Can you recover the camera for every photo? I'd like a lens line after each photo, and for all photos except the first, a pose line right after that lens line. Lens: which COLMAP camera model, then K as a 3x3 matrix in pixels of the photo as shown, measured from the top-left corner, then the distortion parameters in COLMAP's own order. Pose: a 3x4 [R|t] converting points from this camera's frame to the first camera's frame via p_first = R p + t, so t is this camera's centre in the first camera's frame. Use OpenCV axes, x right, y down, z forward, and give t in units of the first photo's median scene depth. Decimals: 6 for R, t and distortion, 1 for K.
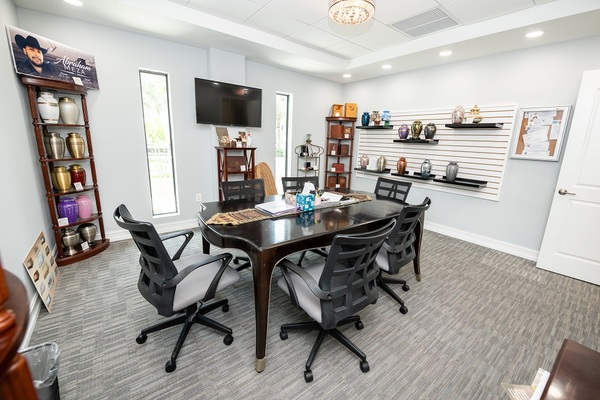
lens RADIAL K [[246.4, 0, 298.6], [0, 246.4, 198.0], [0, 0, 1]] dist [0.000467, -0.008302]
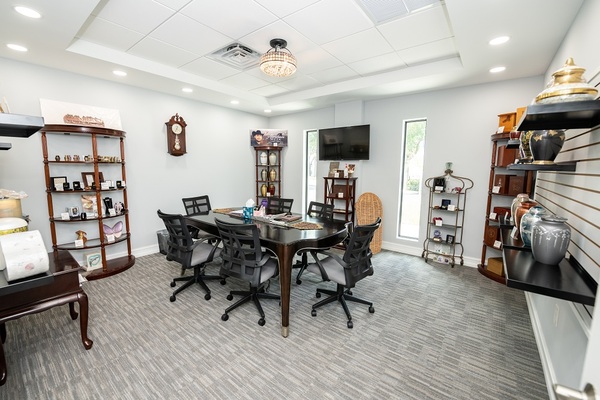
lens RADIAL K [[246.4, 0, 298.6], [0, 246.4, 198.0], [0, 0, 1]] dist [0.000467, -0.008302]
pose [[0.255971, 0.084715, -0.962965, 0.965873], [-0.219292, 0.975271, 0.027506, -0.108230], [0.941483, 0.204130, 0.268219, 0.570712]]
